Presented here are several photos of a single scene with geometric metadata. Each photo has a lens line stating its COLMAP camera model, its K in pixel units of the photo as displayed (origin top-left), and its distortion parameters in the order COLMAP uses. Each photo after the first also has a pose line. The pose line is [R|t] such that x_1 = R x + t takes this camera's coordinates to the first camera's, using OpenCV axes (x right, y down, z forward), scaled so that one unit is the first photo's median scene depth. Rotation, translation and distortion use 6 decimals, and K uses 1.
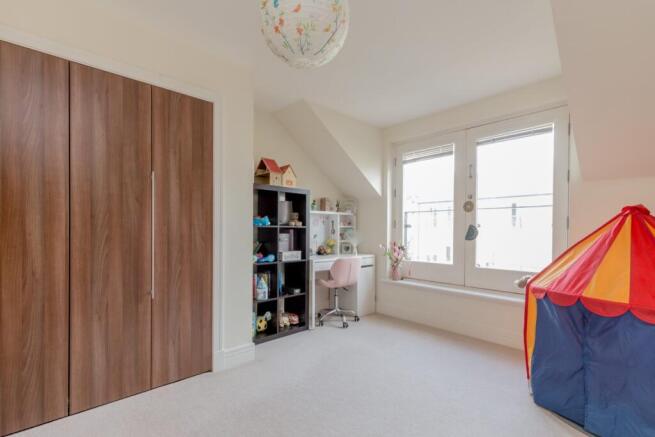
lens RADIAL K [[298.0, 0, 329.7], [0, 298.0, 229.1], [0, 0, 1]] dist [-0.000018, -0.000164]
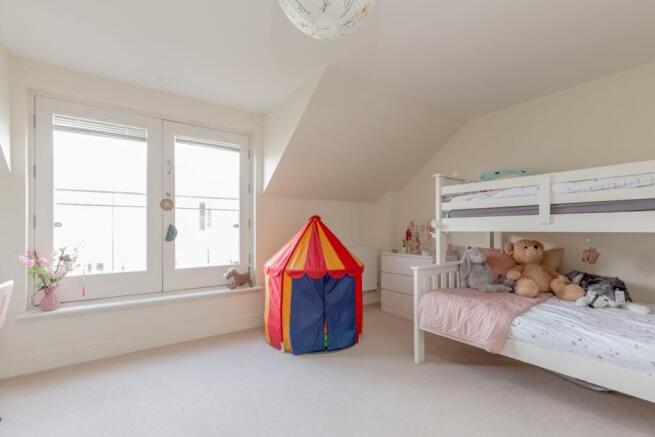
lens RADIAL K [[298.0, 0, 329.7], [0, 298.0, 229.1], [0, 0, 1]] dist [-0.000018, -0.000164]
pose [[0.119943, -0.005284, 0.992767, -0.388165], [-0.002657, 0.999981, 0.005643, -0.006543], [-0.992777, -0.003314, 0.119926, 0.385152]]
